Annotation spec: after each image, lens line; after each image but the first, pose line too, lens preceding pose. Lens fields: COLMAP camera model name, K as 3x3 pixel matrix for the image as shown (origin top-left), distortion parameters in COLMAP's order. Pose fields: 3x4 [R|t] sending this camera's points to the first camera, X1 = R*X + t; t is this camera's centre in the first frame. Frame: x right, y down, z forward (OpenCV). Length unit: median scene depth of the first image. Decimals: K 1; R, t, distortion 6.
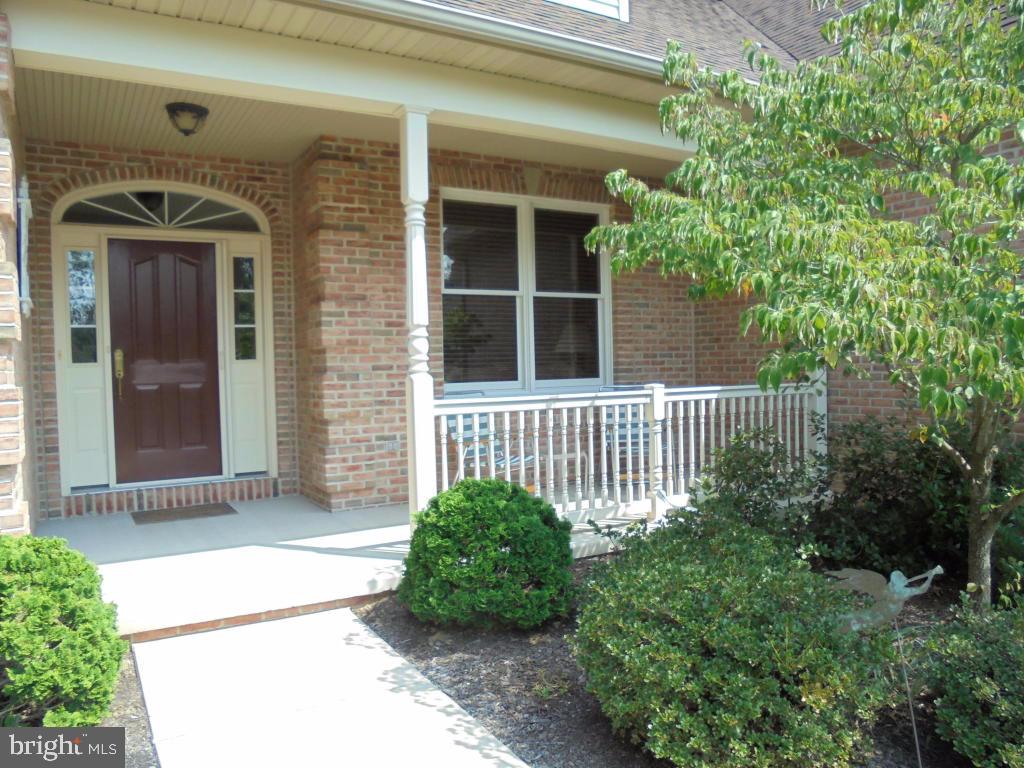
lens RADIAL K [[781.3, 0, 512.0], [0, 781.3, 384.0], [0, 0, 1]] dist [-0.147952, 0.137621]
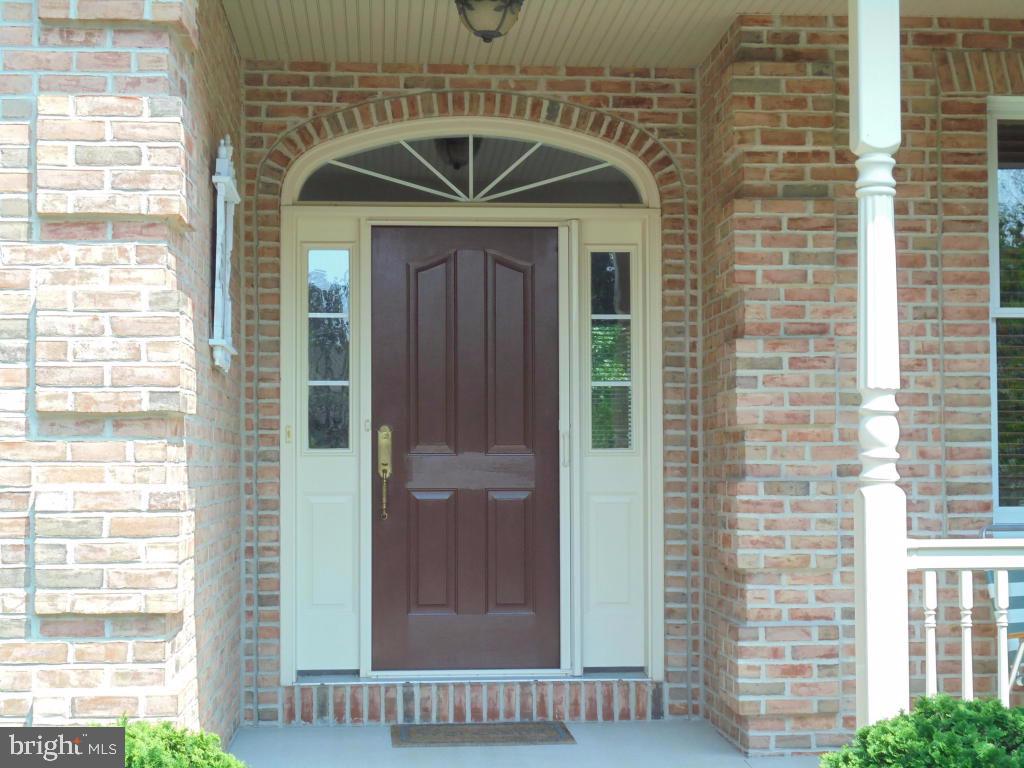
lens RADIAL K [[1810.3, 0, 512.0], [0, 1810.3, 384.0], [0, 0, 1]] dist [-0.009957, -0.014145]
pose [[0.888048, 0.001832, -0.459746, 0.170716], [-0.031452, 0.997891, -0.056777, -0.003886], [0.458673, 0.064881, 0.886233, -0.128893]]
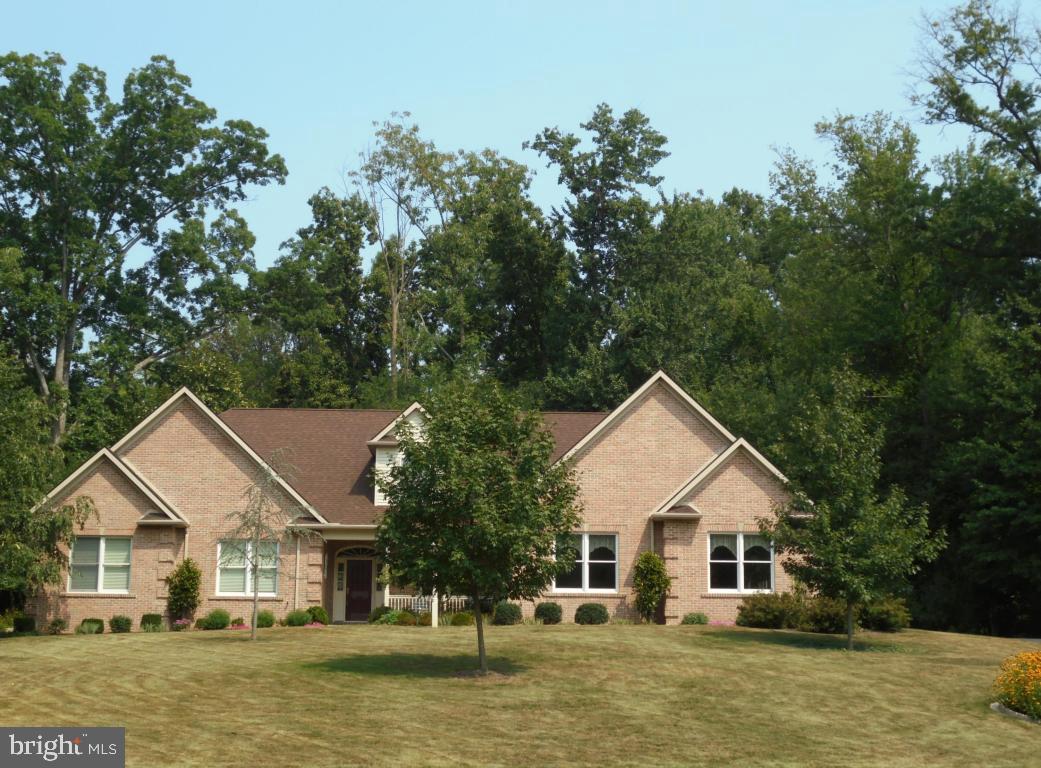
lens RADIAL K [[1529.6, 0, 520.8], [0, 1529.6, 399.7], [0, 0, 1]] dist [0.003376, -0.500799]
pose [[0.862143, -0.056096, -0.503550, 4.699510], [-0.044282, 0.981707, -0.185178, 0.472654], [0.504726, 0.181948, 0.843888, -5.936383]]
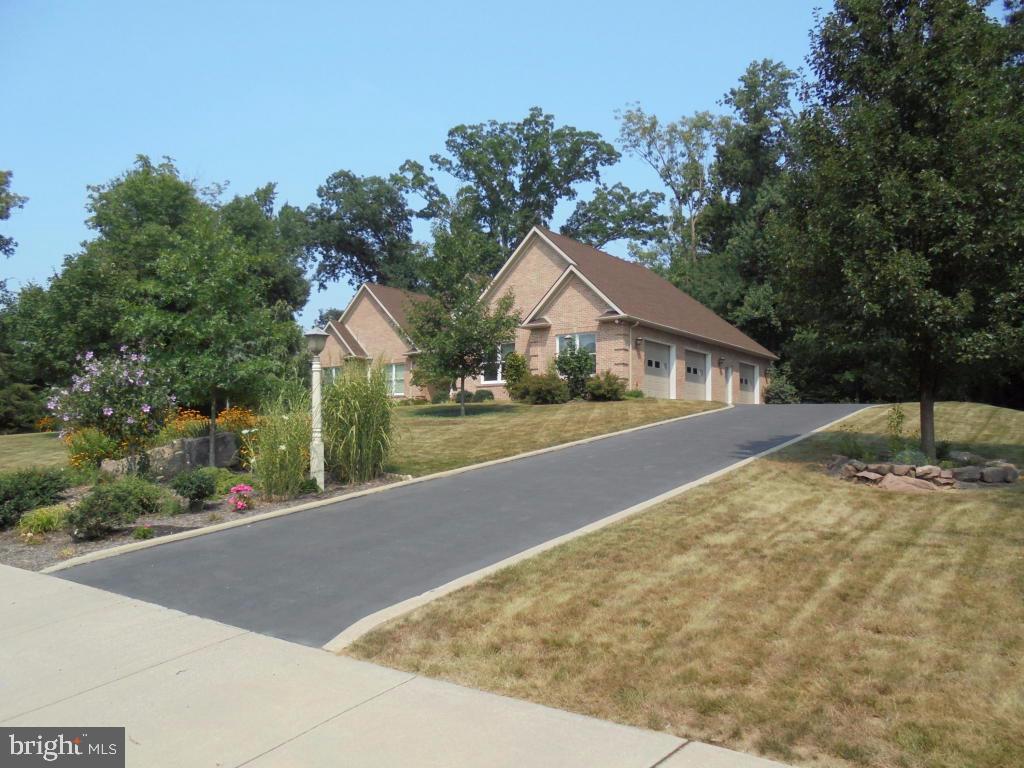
lens RADIAL K [[781.3, 0, 512.0], [0, 781.3, 384.0], [0, 0, 1]] dist [-0.147952, 0.137621]
pose [[0.370608, -0.041394, -0.927866, 6.518594], [-0.037325, 0.997536, -0.059410, 0.340325], [0.928039, 0.056651, 0.368150, -1.261896]]
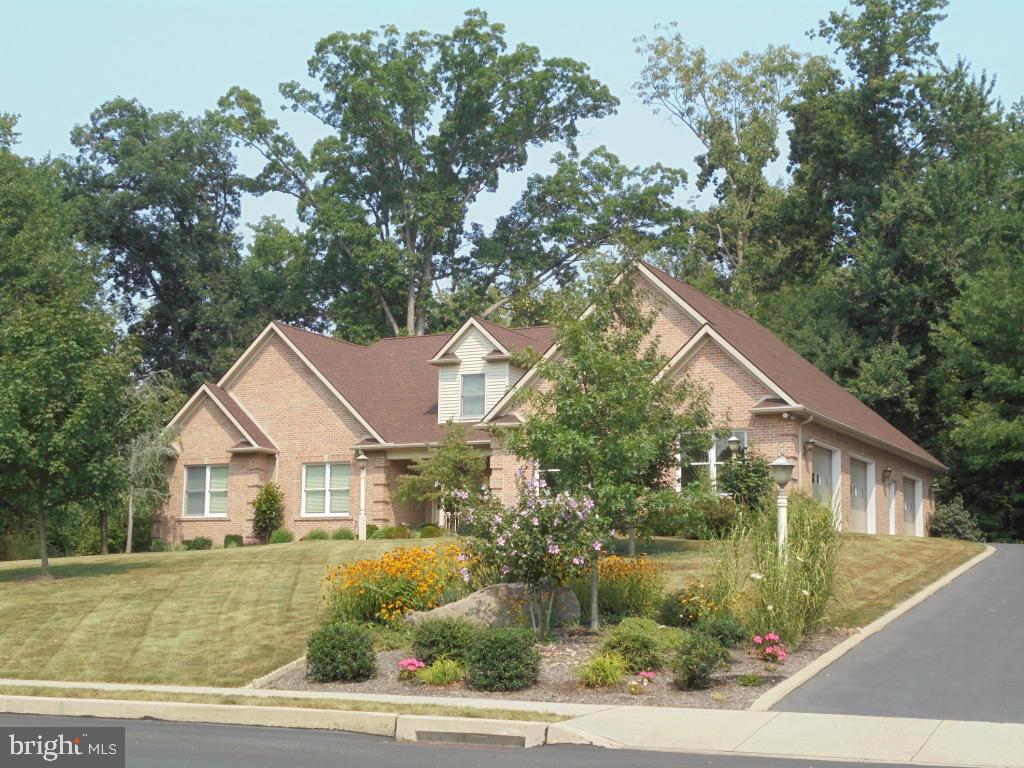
lens RADIAL K [[1517.0, 0, 471.1], [0, 1517.0, 386.2], [0, 0, 1]] dist [-0.149372, 0.460768]
pose [[0.497766, -0.090059, -0.862623, 7.032280], [-0.051680, 0.989747, -0.133152, 0.419114], [0.865770, 0.110859, 0.488009, -3.091220]]
